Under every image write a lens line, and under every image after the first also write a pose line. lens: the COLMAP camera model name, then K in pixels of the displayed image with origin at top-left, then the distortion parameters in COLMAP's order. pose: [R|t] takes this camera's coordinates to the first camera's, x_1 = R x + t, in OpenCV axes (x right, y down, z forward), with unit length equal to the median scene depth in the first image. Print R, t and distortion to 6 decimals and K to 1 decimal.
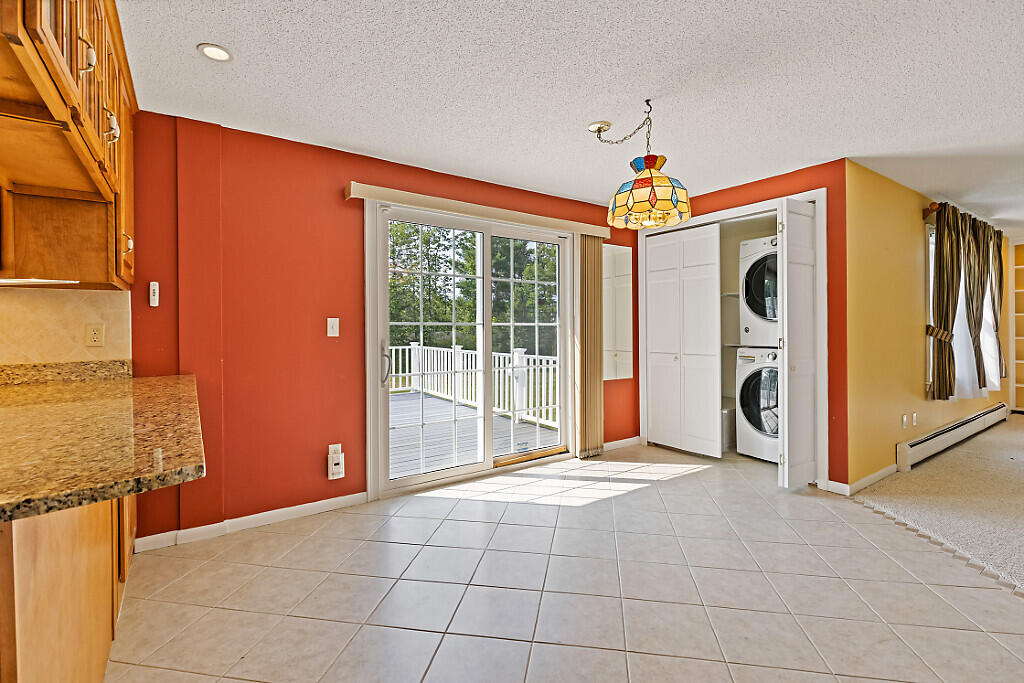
lens RADIAL K [[466.8, 0, 512.8], [0, 466.8, 328.2], [0, 0, 1]] dist [-0.001466, -0.000776]
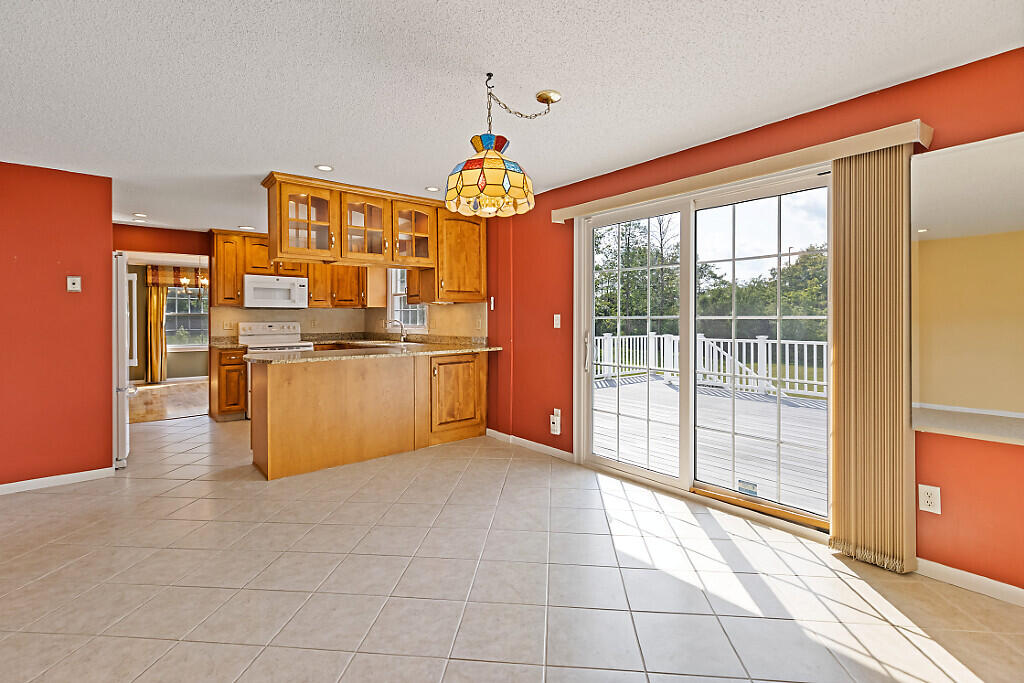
lens RADIAL K [[466.8, 0, 511.2], [0, 466.8, 316.7], [0, 0, 1]] dist [-0.001466, -0.000776]
pose [[0.079702, -0.000254, -0.996819, 1.284235], [0.002894, 0.999996, -0.000023, -0.019694], [0.996815, -0.002883, 0.079702, 1.046286]]
